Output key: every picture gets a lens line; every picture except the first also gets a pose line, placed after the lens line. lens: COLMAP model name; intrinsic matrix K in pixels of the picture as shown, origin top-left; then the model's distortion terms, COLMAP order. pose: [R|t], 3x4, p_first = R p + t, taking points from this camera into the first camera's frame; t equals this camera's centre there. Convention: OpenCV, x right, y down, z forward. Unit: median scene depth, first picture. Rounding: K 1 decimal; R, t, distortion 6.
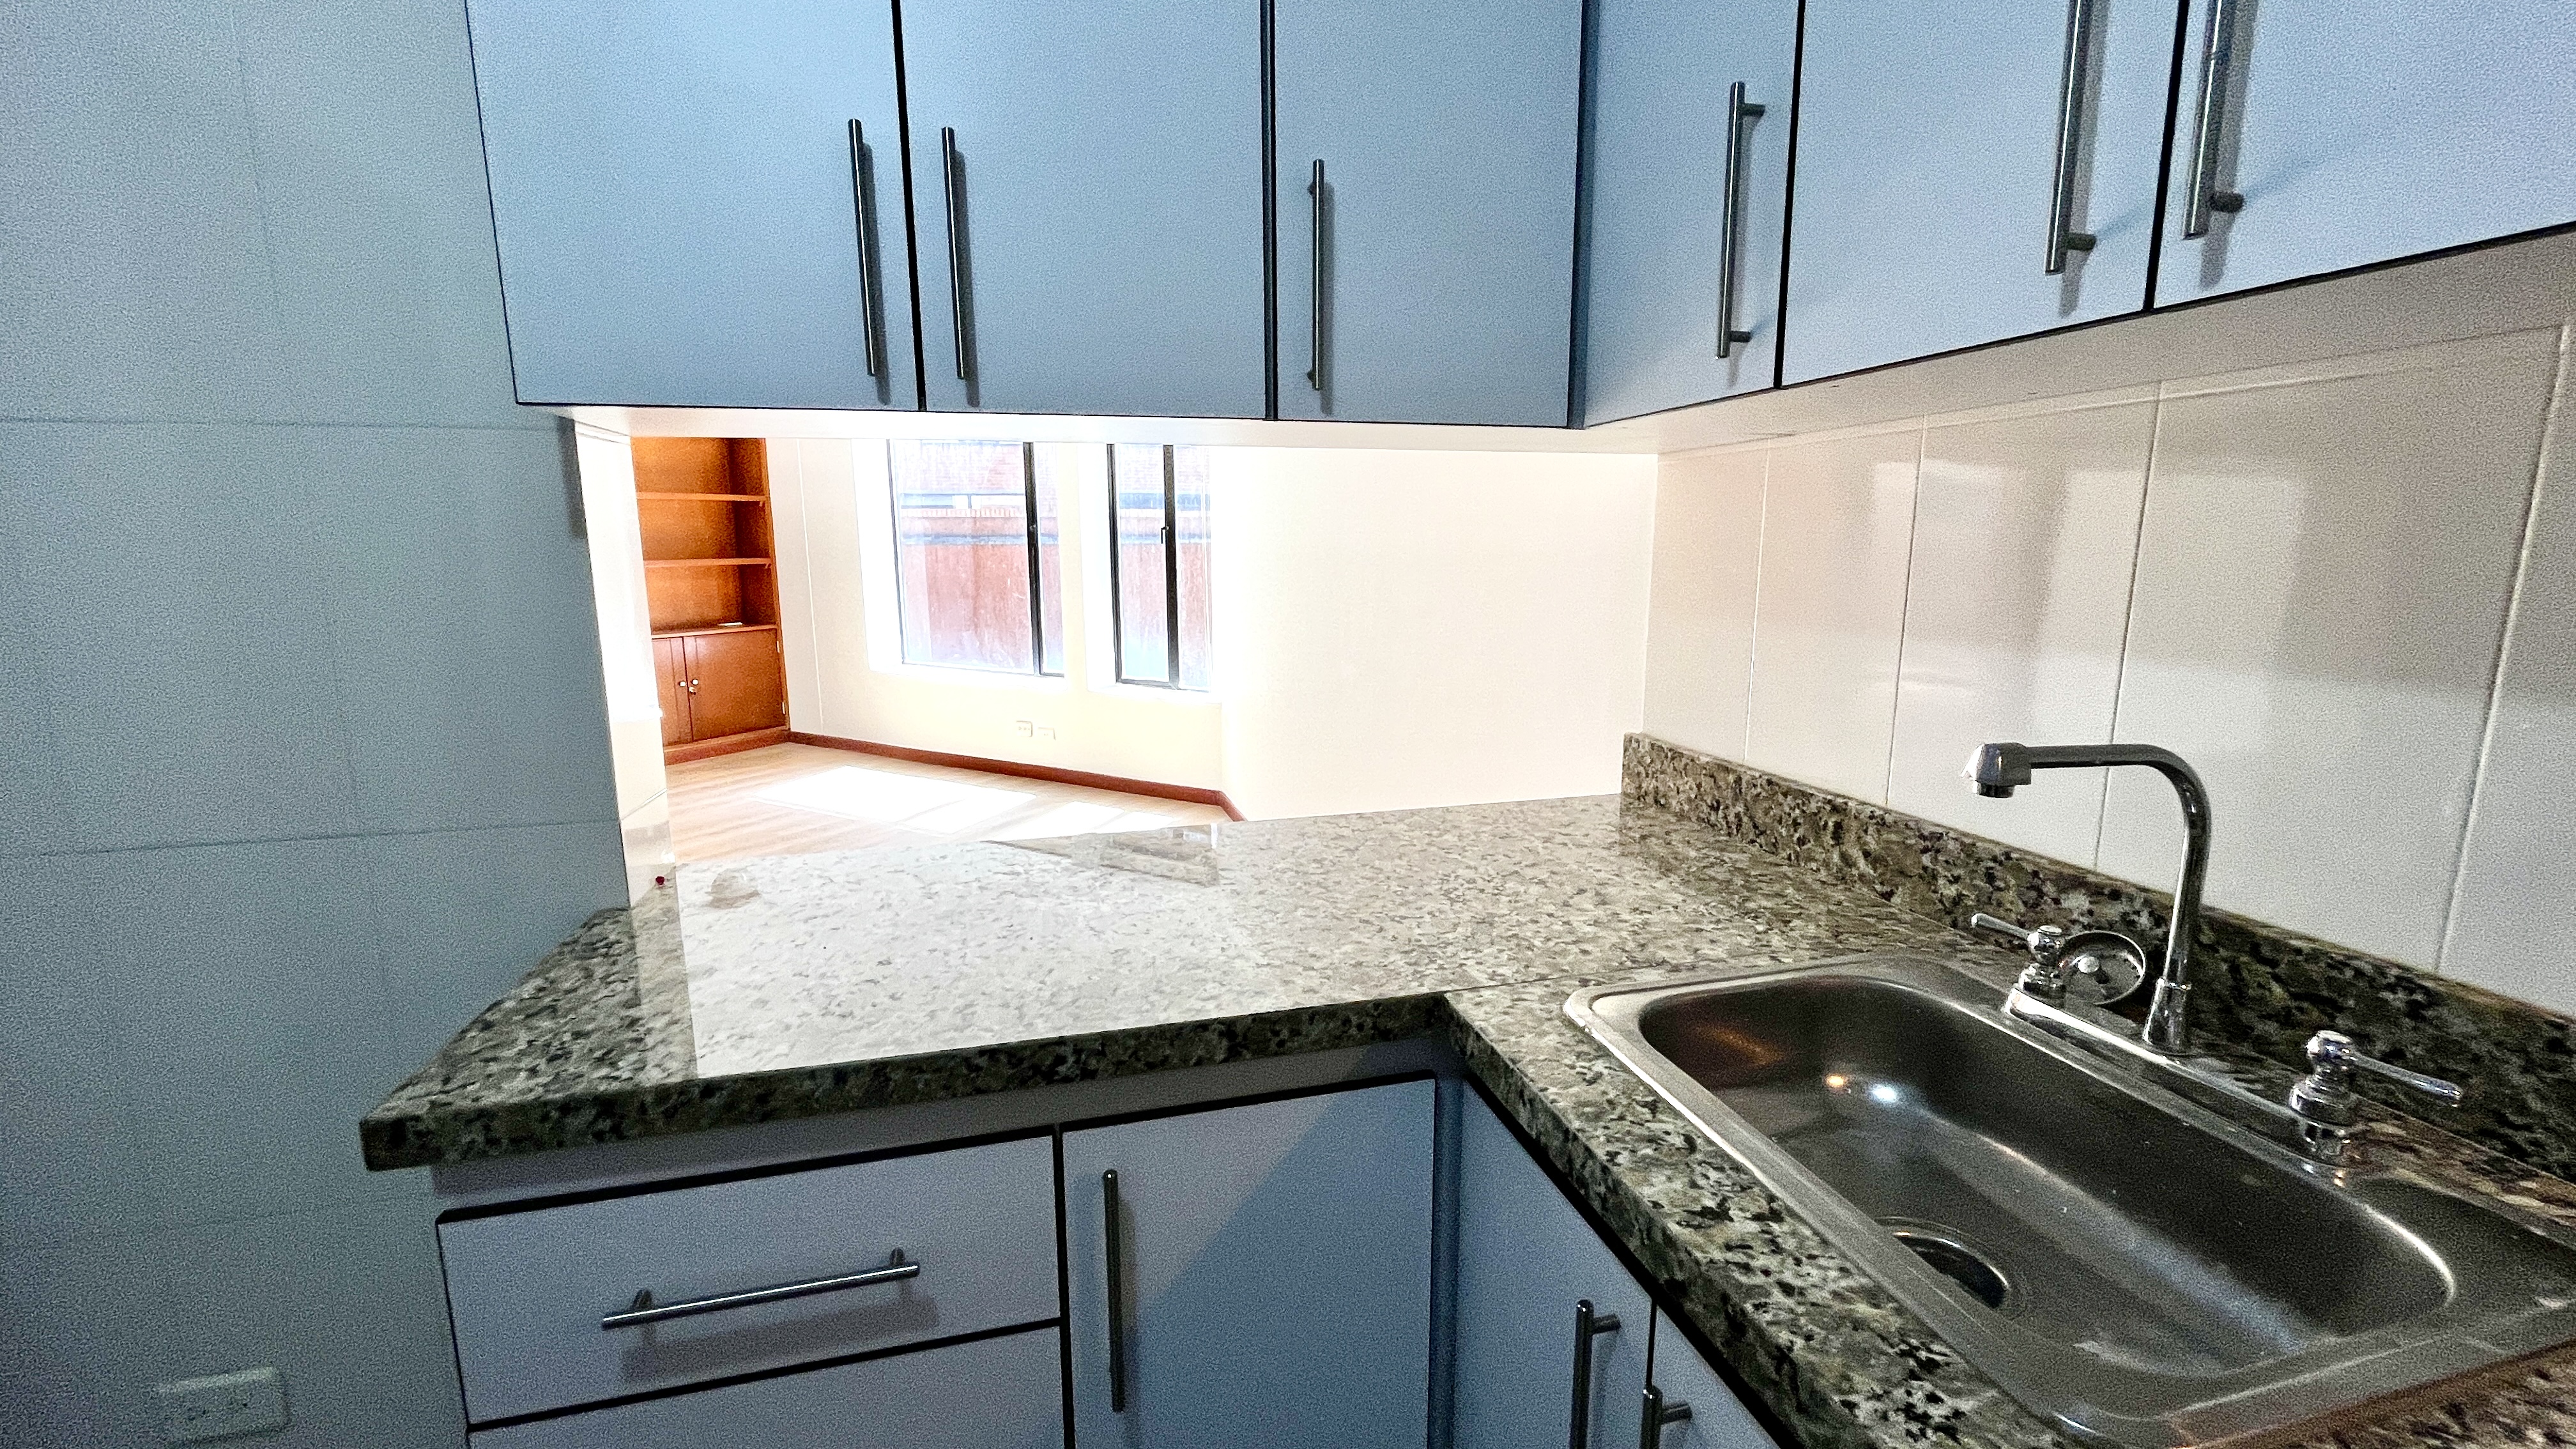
lens RADIAL K [[1050.5, 0, 1291.6], [0, 1050.5, 724.9], [0, 0, 1]] dist [-0.003370, 0.000263]
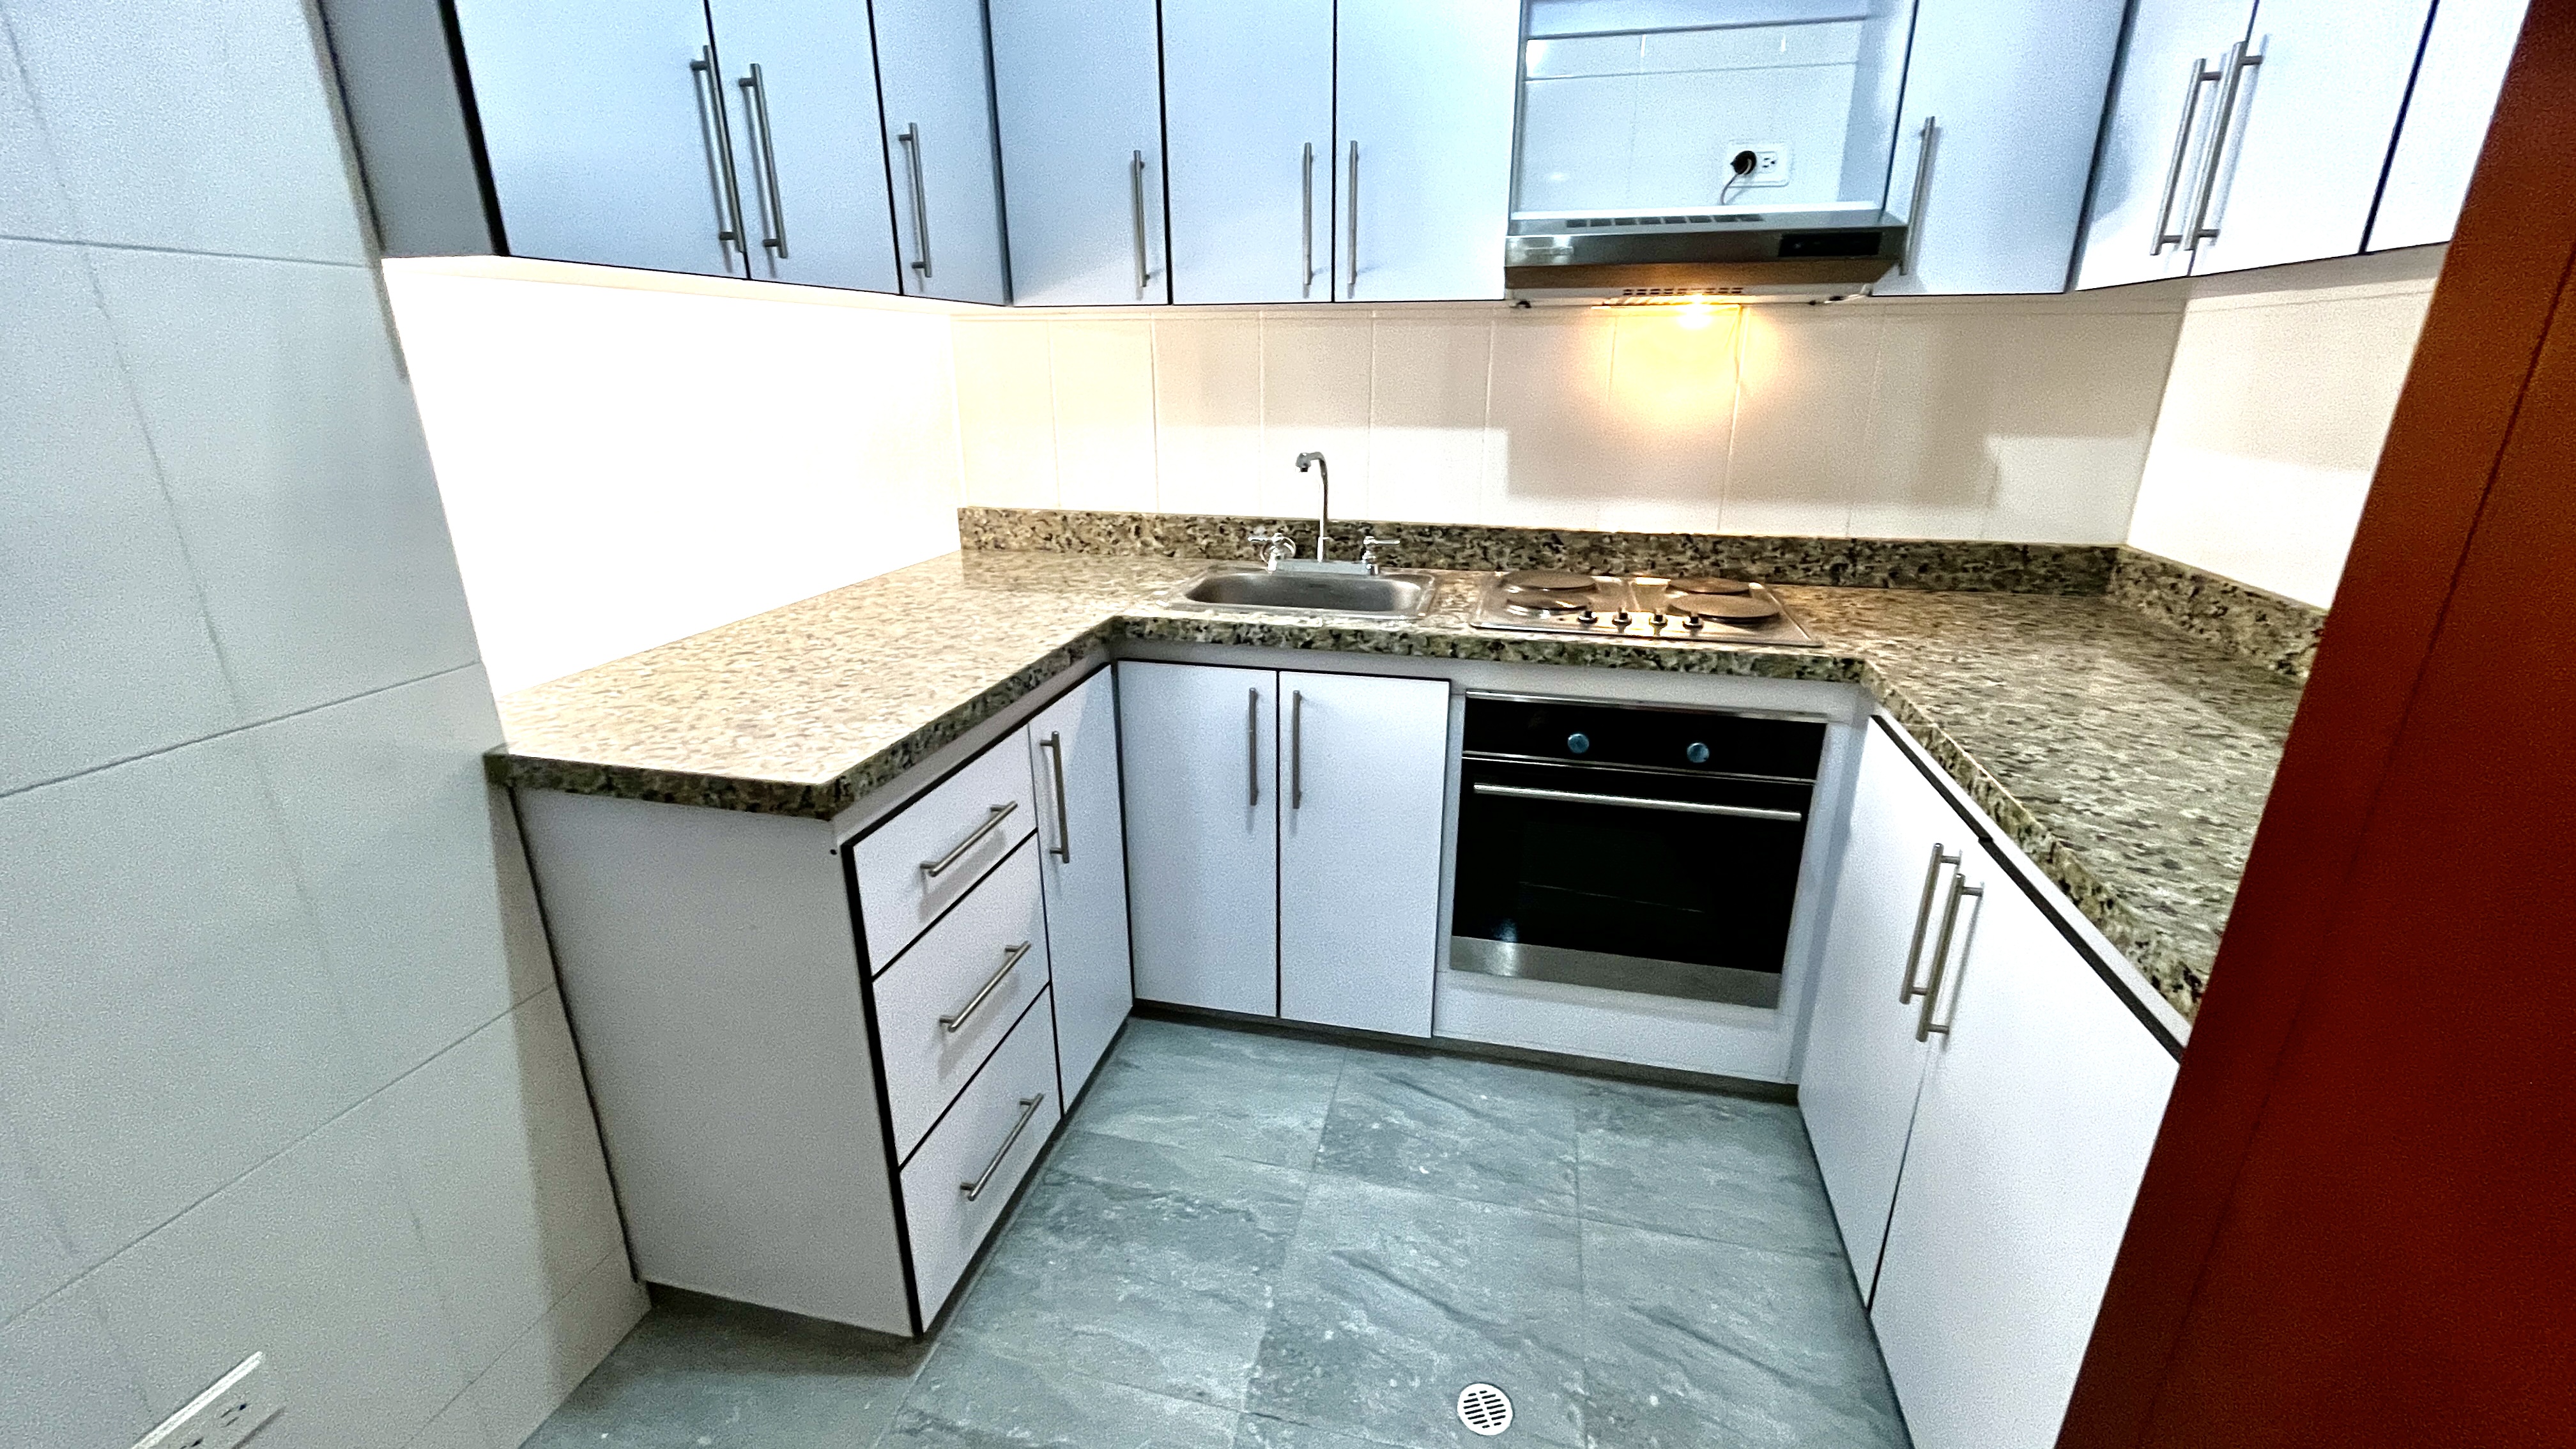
lens RADIAL K [[1050.5, 0, 1291.6], [0, 1050.5, 724.9], [0, 0, 1]] dist [-0.003370, 0.000263]
pose [[0.461369, -0.283212, 0.840791, -1.237530], [0.148871, 0.958958, 0.241325, 0.021799], [-0.874629, 0.013829, 0.484595, -0.216461]]
